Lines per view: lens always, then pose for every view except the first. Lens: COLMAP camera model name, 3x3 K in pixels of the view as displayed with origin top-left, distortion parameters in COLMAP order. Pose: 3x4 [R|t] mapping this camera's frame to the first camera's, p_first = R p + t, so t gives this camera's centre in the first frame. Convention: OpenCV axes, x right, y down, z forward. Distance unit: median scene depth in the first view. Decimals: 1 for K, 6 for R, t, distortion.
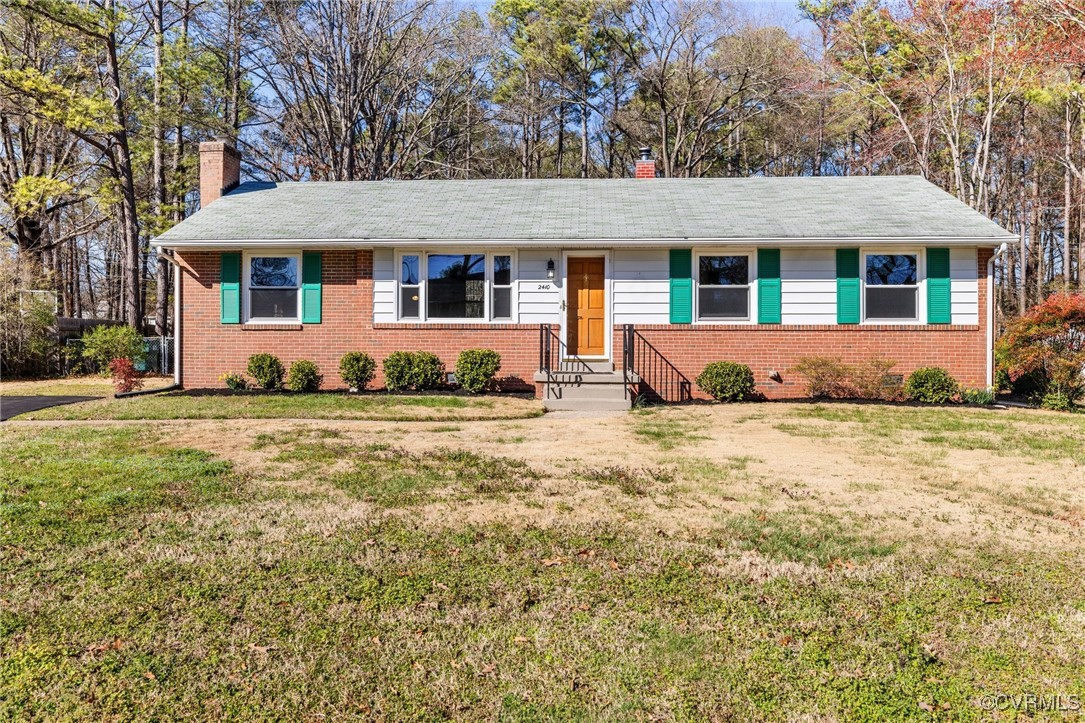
lens RADIAL K [[879.0, 0, 542.5], [0, 879.0, 361.5], [0, 0, 1]] dist [0.009795, 0.003049]
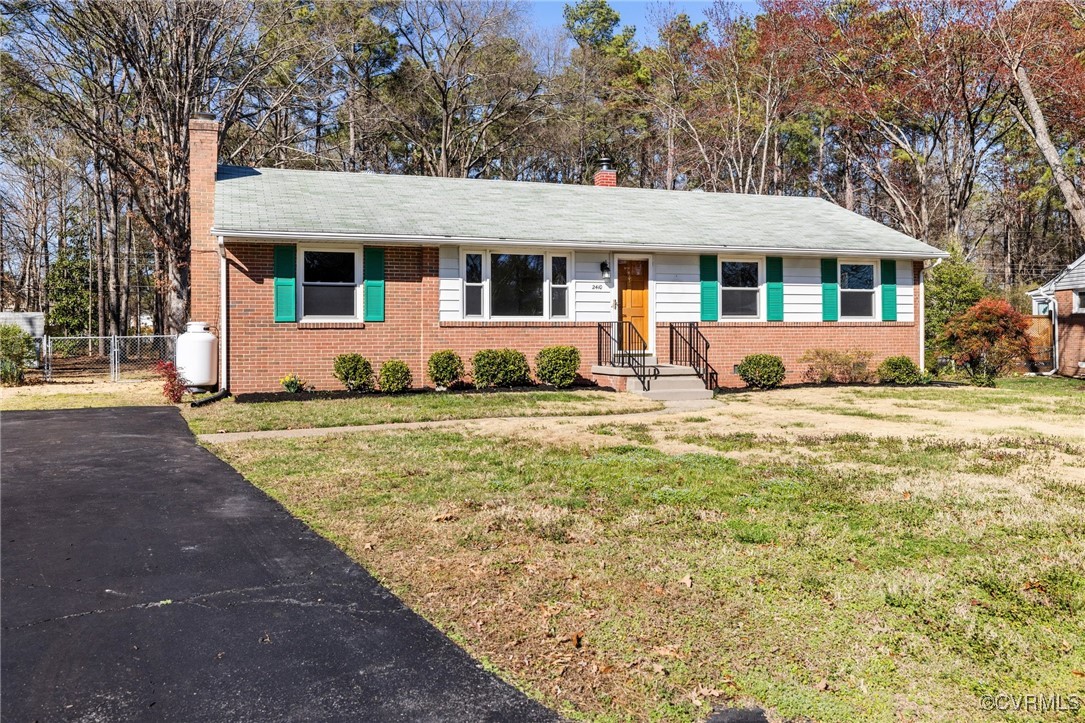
lens RADIAL K [[879.0, 0, 542.5], [0, 879.0, 361.5], [0, 0, 1]] dist [0.009795, 0.003049]
pose [[0.920740, -0.019924, 0.389668, -0.477978], [0.018413, 0.999801, 0.007613, -0.003793], [-0.389742, 0.000165, 0.920924, 0.044117]]
